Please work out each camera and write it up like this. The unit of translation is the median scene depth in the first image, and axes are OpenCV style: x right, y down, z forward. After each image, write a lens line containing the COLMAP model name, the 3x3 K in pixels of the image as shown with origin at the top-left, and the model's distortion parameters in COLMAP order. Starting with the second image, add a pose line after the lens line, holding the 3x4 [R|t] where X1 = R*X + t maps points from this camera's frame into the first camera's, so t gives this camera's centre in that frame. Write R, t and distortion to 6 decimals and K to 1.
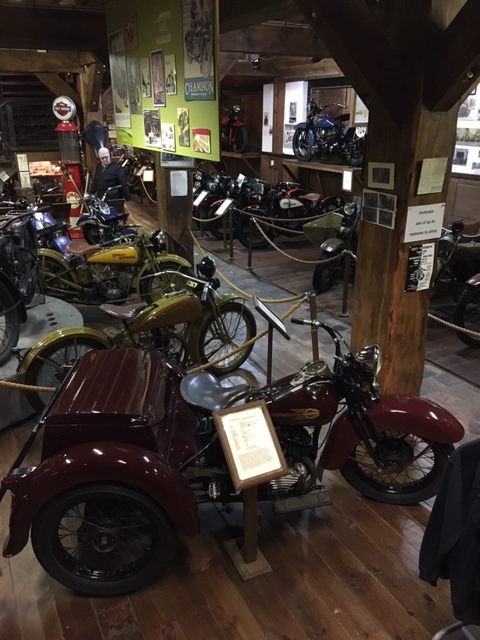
lens RADIAL K [[541.9, 0, 241.7], [0, 541.9, 317.9], [0, 0, 1]] dist [0.079942, -0.103199]
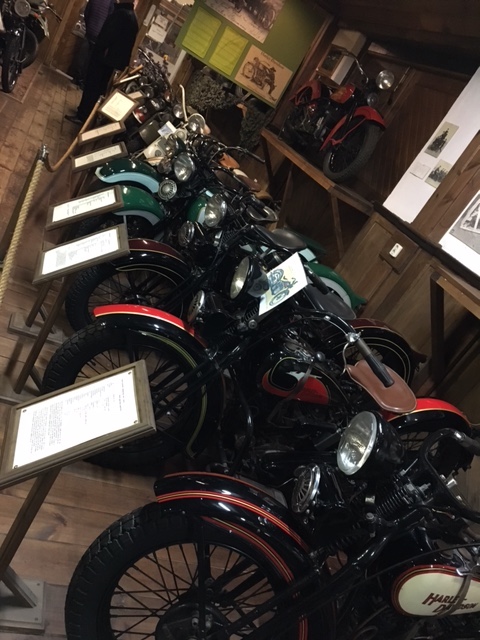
lens RADIAL K [[541.9, 0, 241.7], [0, 541.9, 317.9], [0, 0, 1]] dist [0.079942, -0.103199]
pose [[0.845494, 0.533938, 0.007130, -0.007749], [-0.533804, 0.845479, -0.014764, -0.177291], [-0.013911, 0.008677, 0.999866, 0.609237]]
